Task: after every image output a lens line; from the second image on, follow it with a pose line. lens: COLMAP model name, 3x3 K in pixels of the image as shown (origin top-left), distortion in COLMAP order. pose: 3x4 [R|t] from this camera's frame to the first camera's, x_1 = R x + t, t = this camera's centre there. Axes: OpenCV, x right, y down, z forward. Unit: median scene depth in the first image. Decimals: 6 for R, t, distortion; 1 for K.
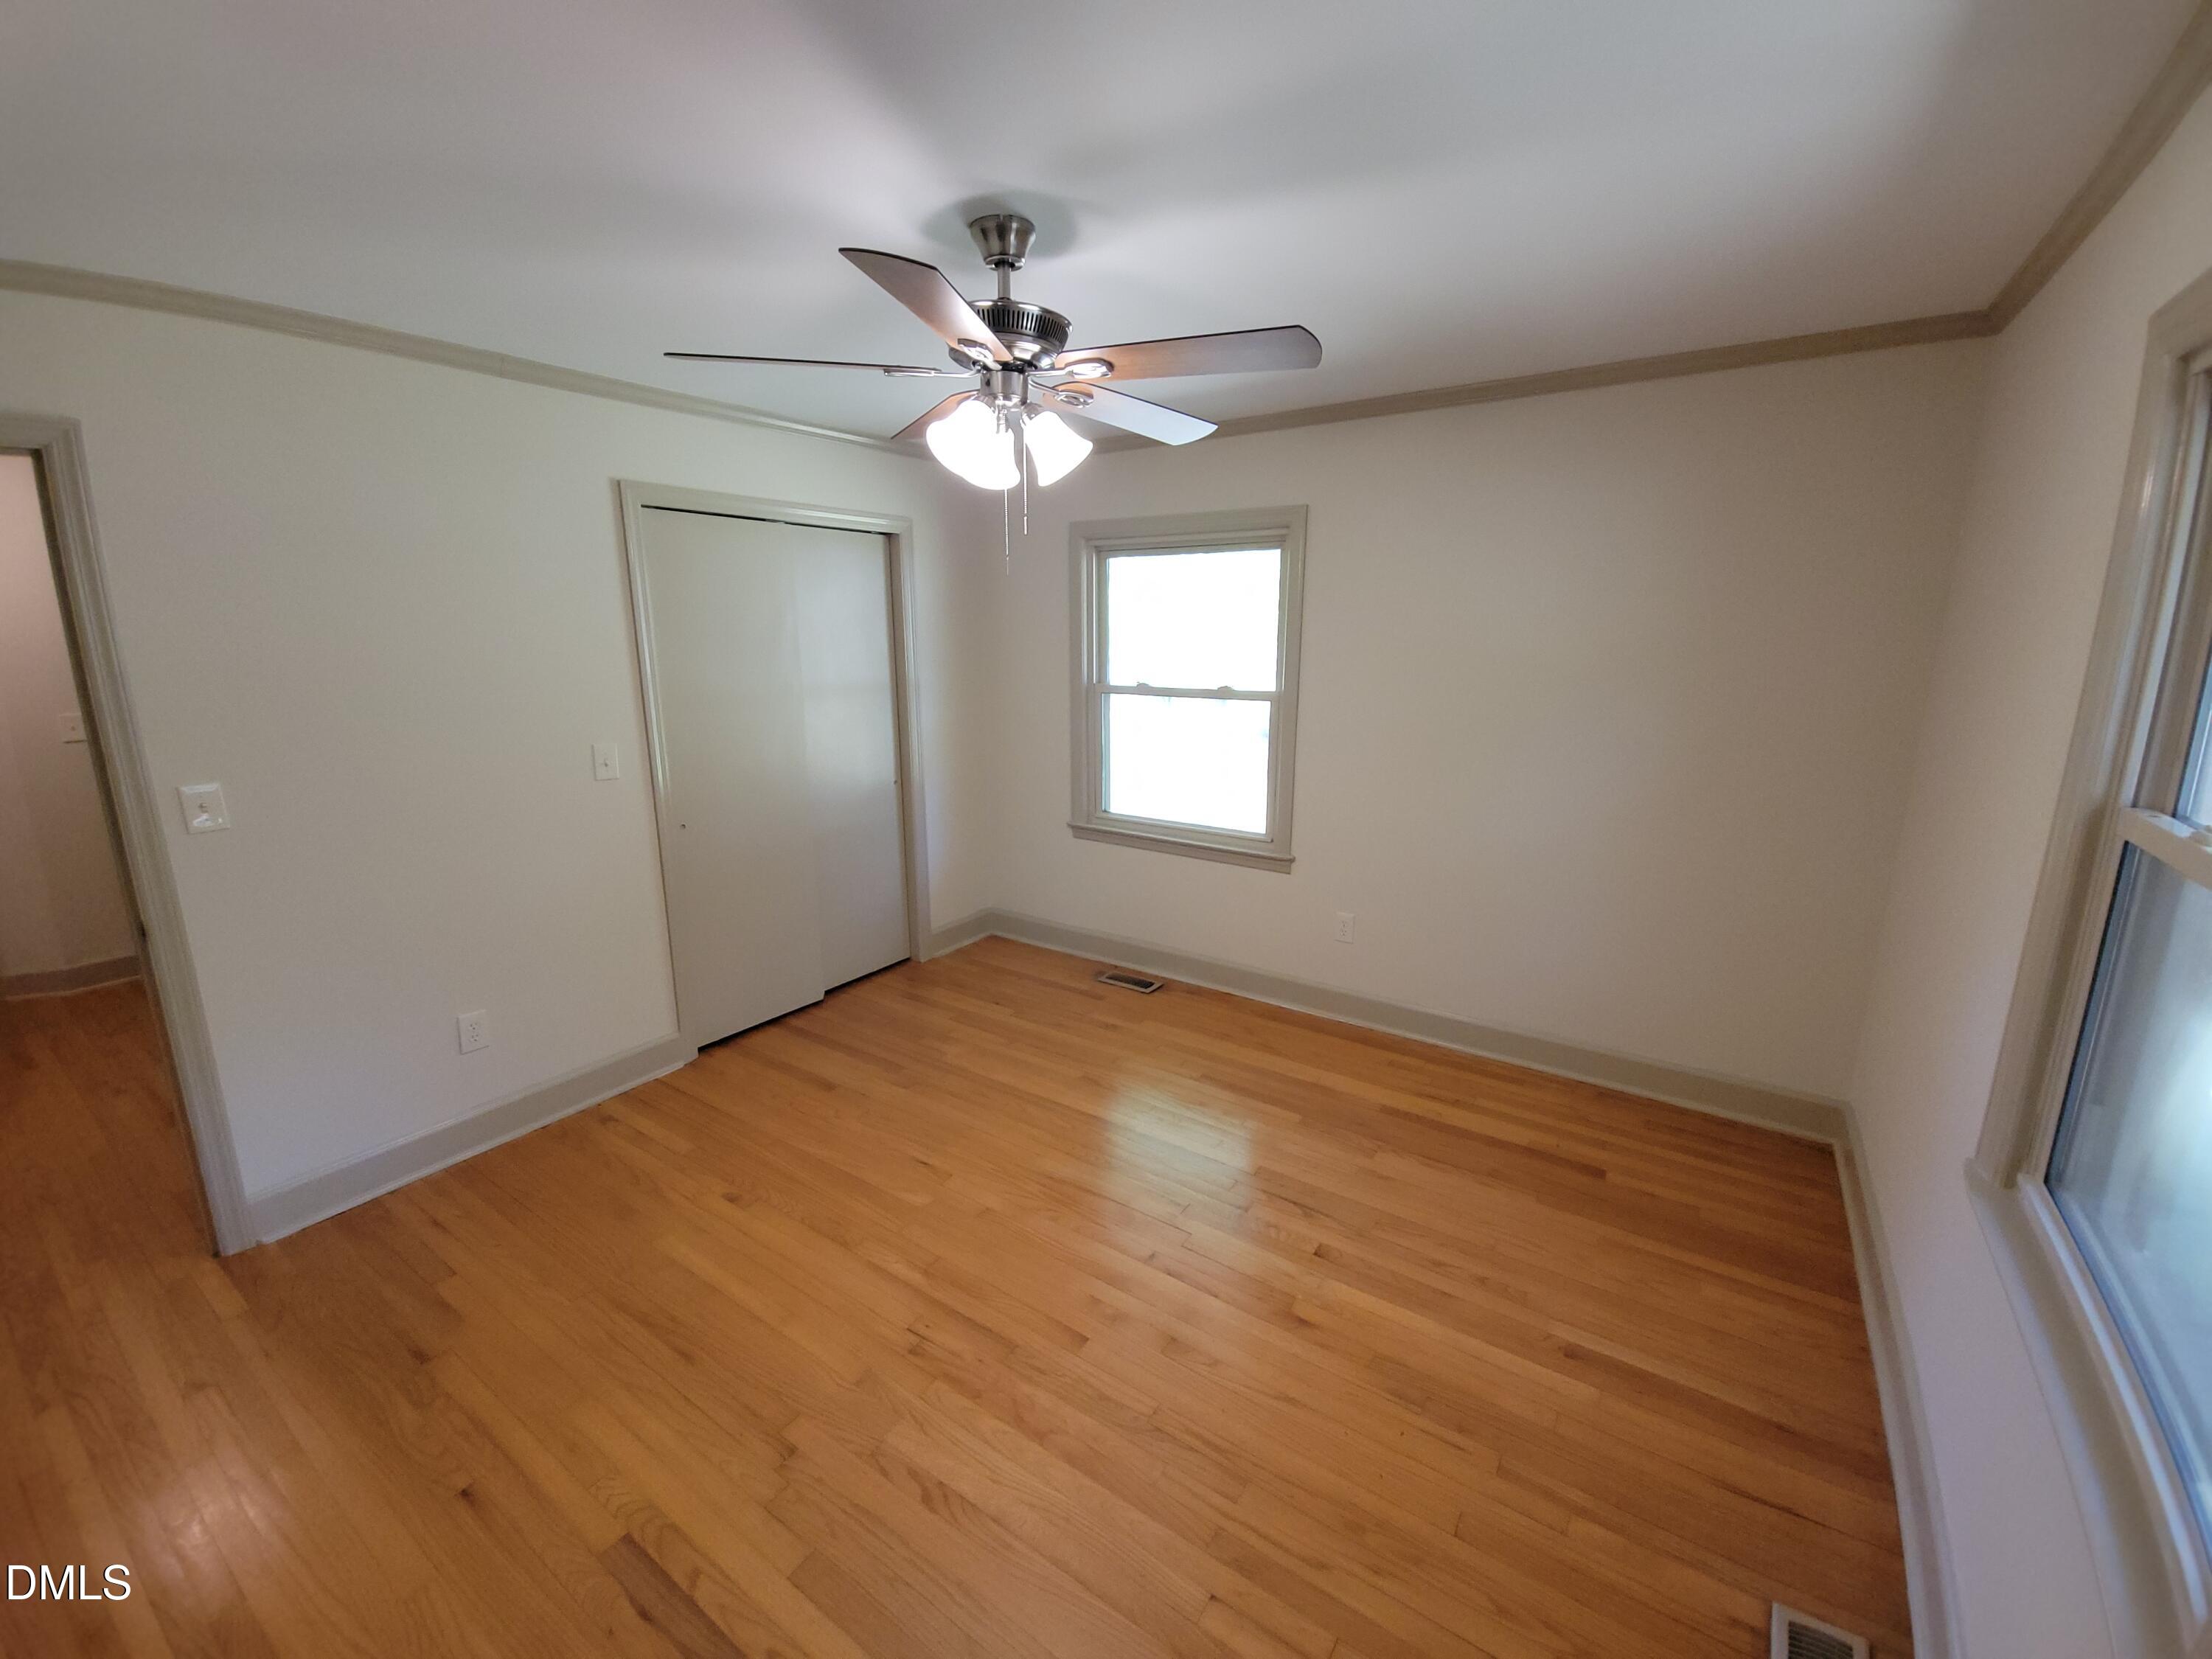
lens RADIAL K [[896.0, 0, 1105.9], [0, 896.0, 826.2], [0, 0, 1]] dist [0.012964, -0.007578]
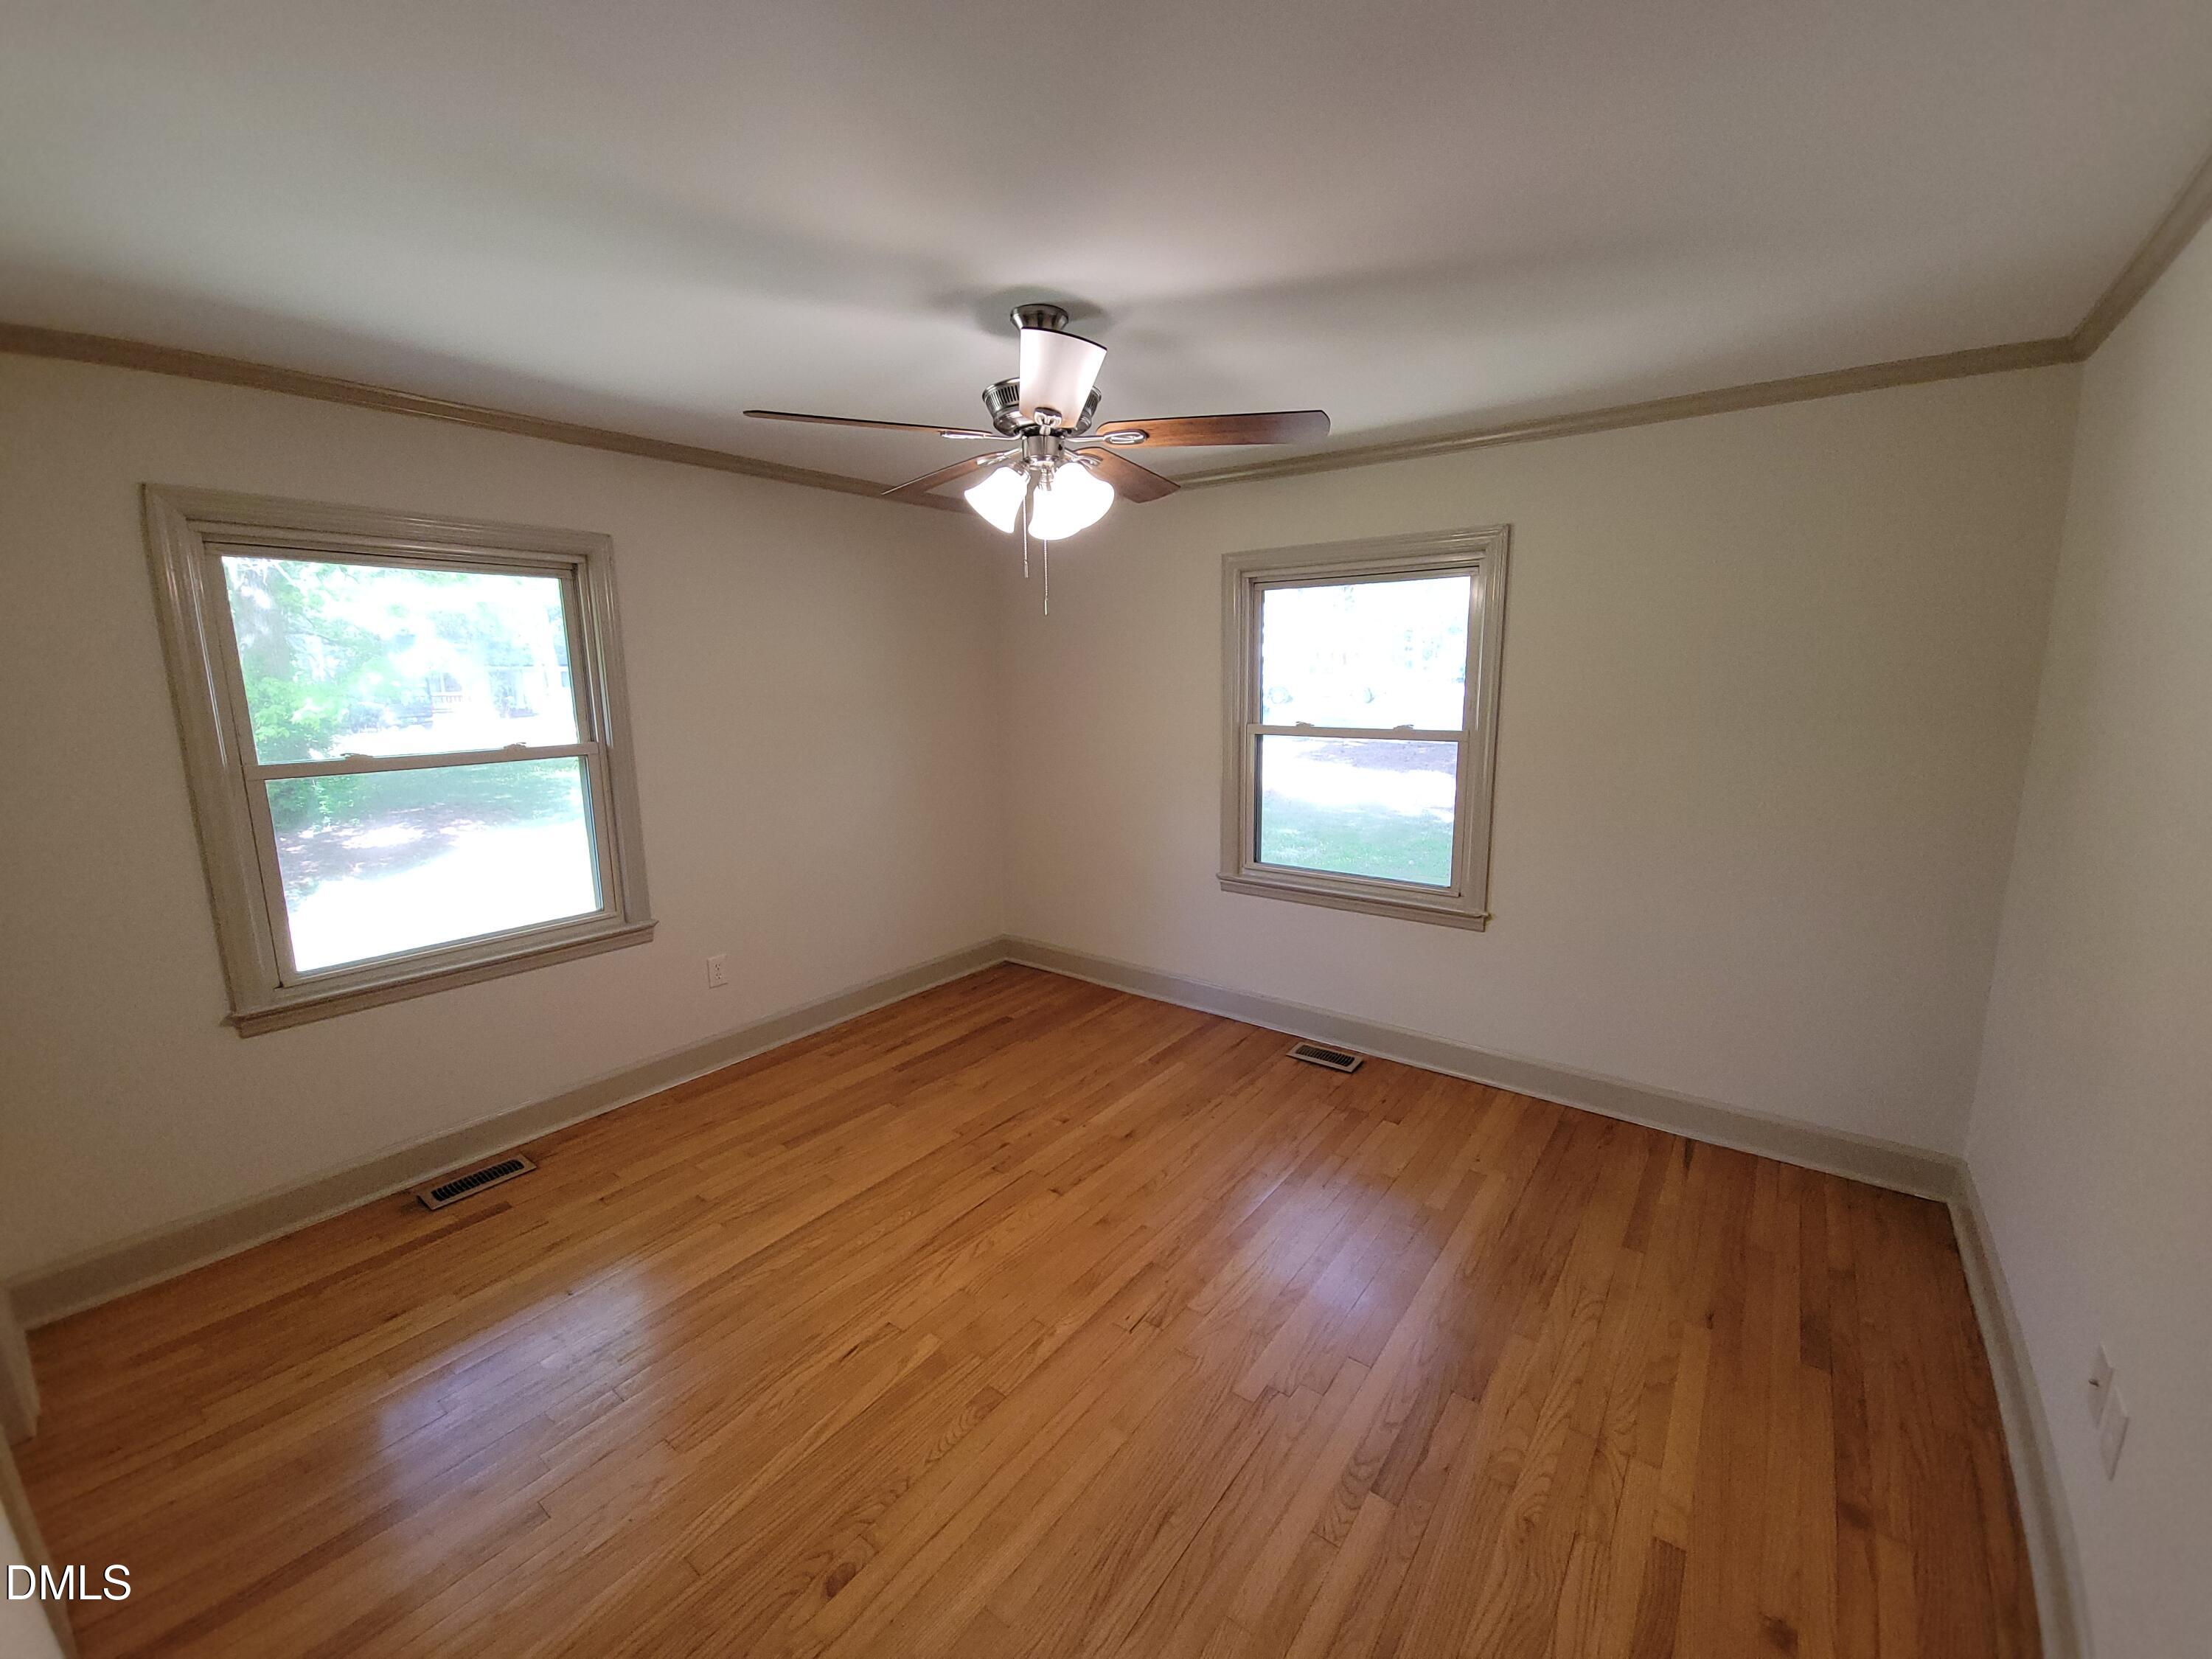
lens RADIAL K [[910.1, 0, 1107.1], [0, 910.1, 823.9], [0, 0, 1]] dist [0.034523, -0.020714]
pose [[0.043979, -0.170300, 0.984410, -0.881481], [0.228177, 0.961031, 0.156061, -0.130988], [-0.972626, 0.217756, 0.081124, 0.616644]]
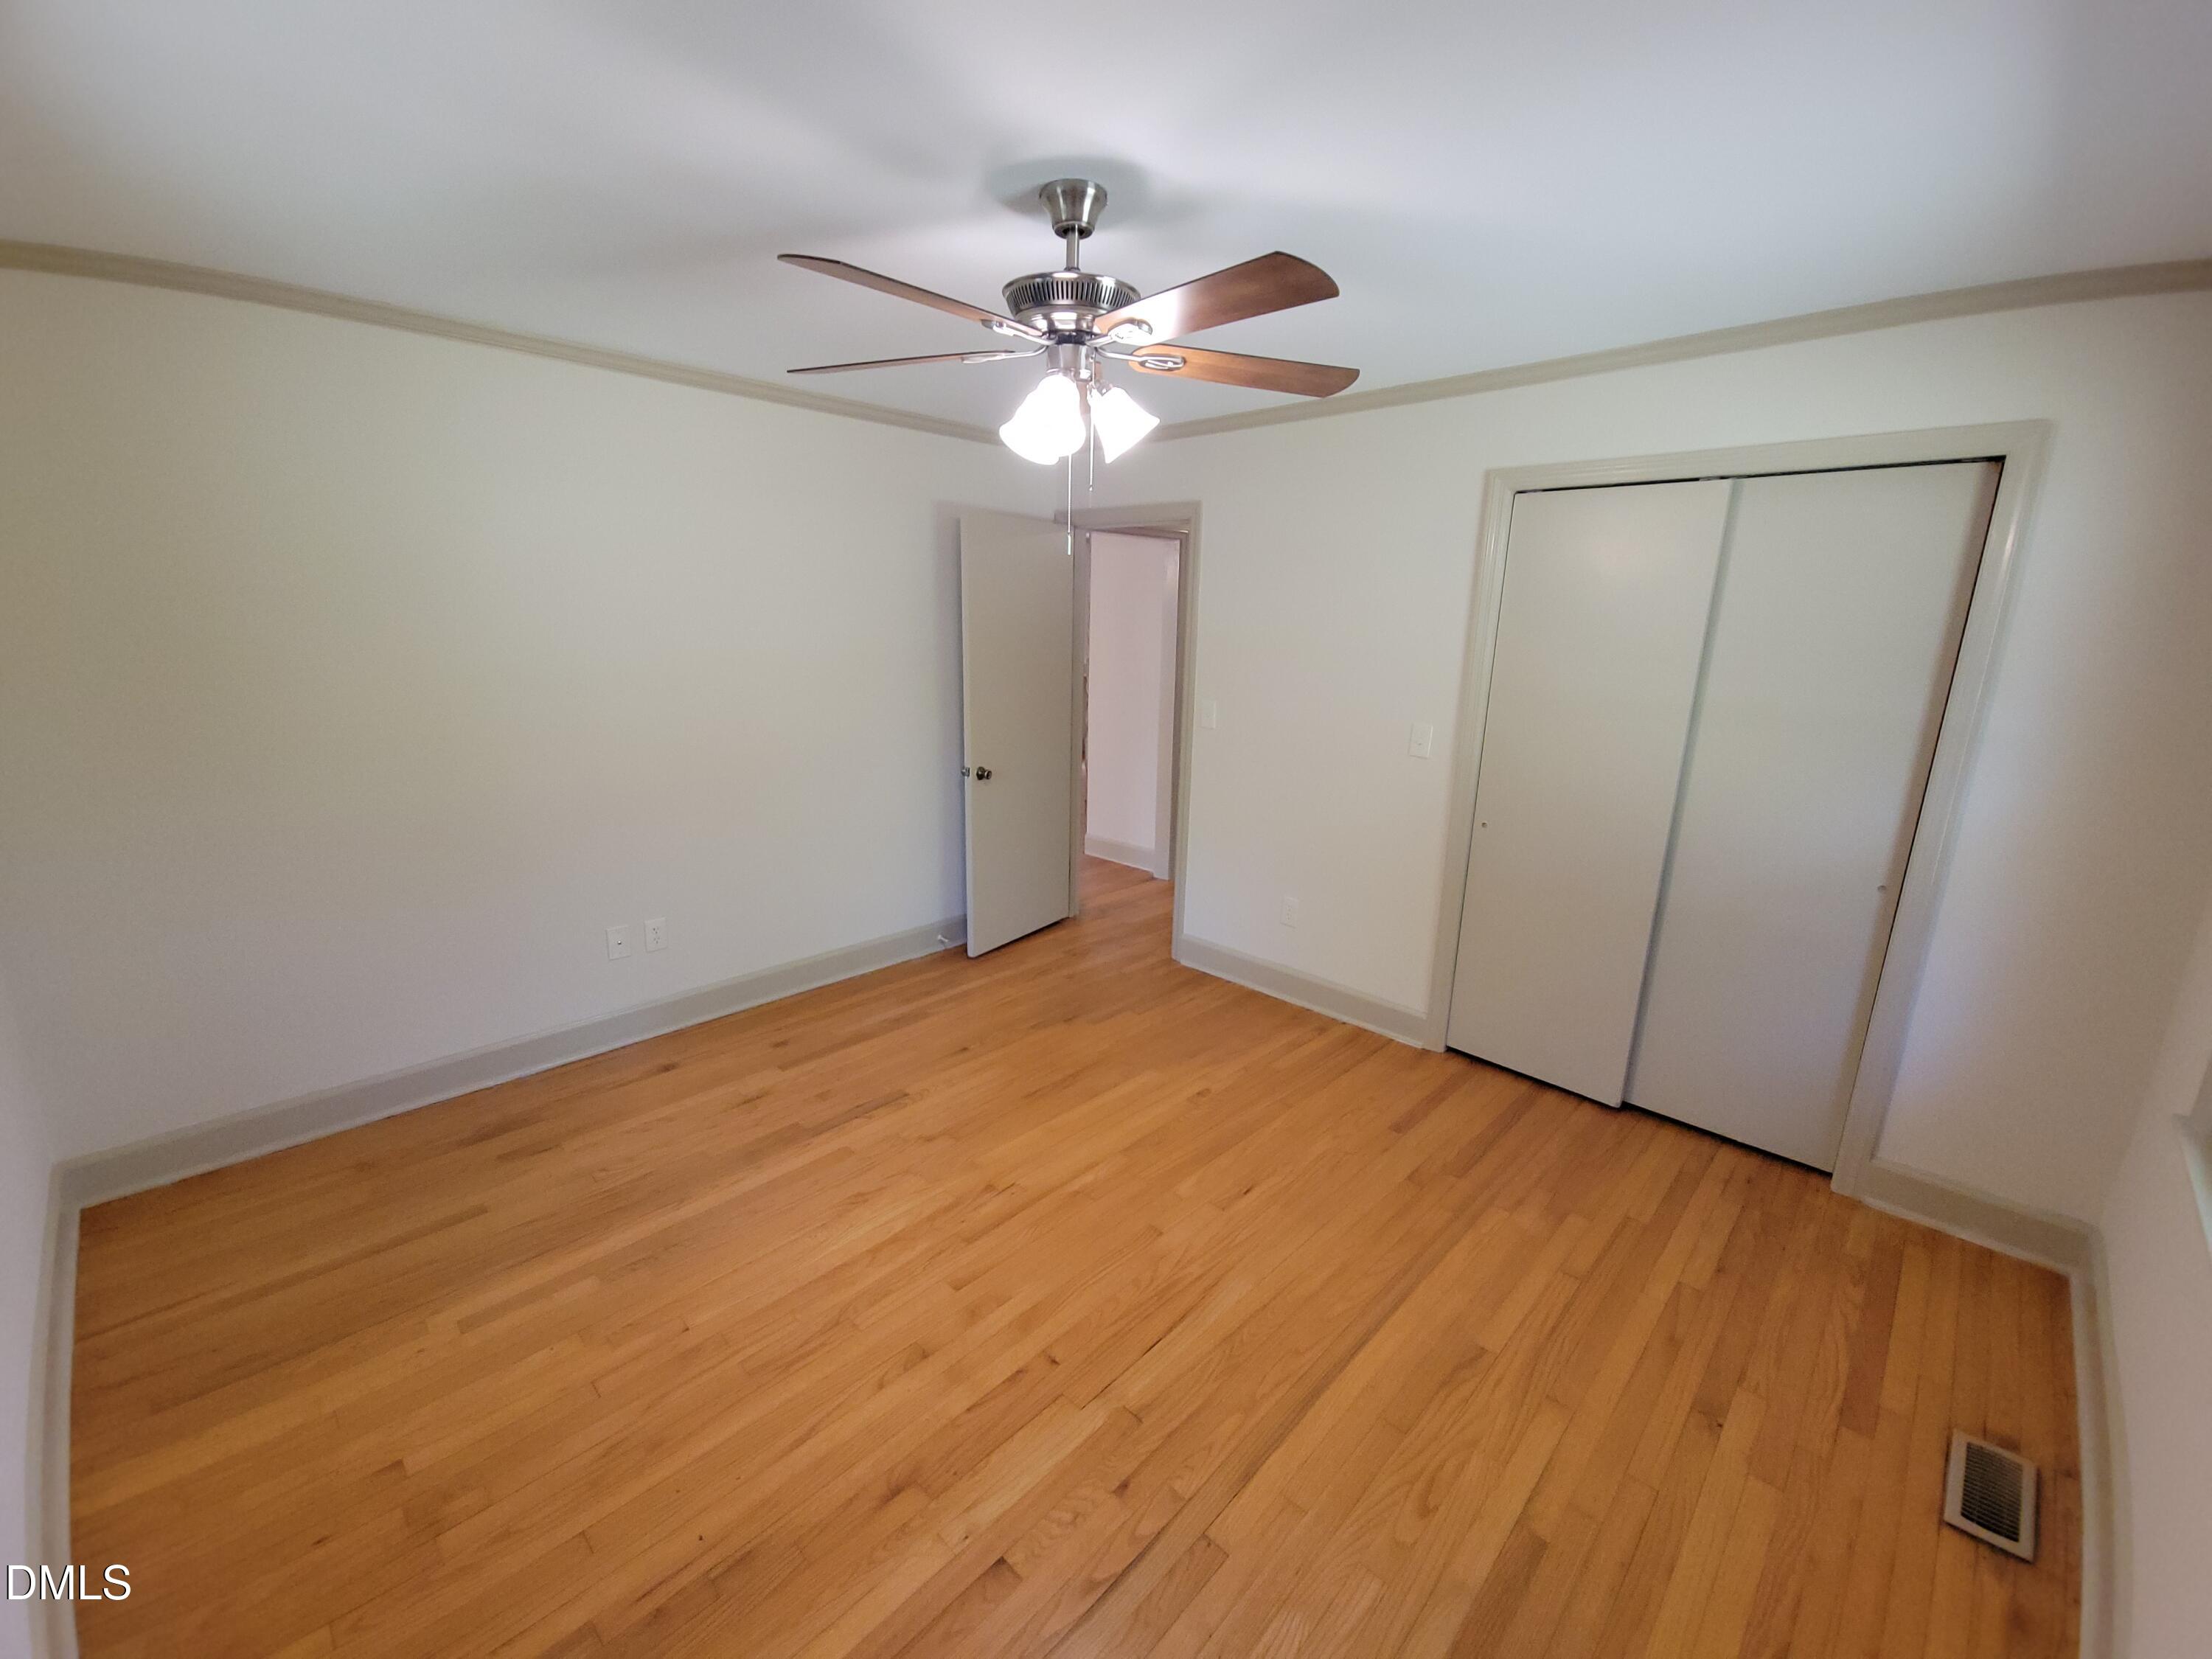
lens RADIAL K [[896.0, 0, 1105.9], [0, 896.0, 826.2], [0, 0, 1]] dist [0.012964, -0.007578]
pose [[-0.170233, 0.226015, -0.959134, 0.618344], [-0.234897, 0.935975, 0.262249, -0.183965], [0.956998, 0.269941, -0.106244, 0.846146]]
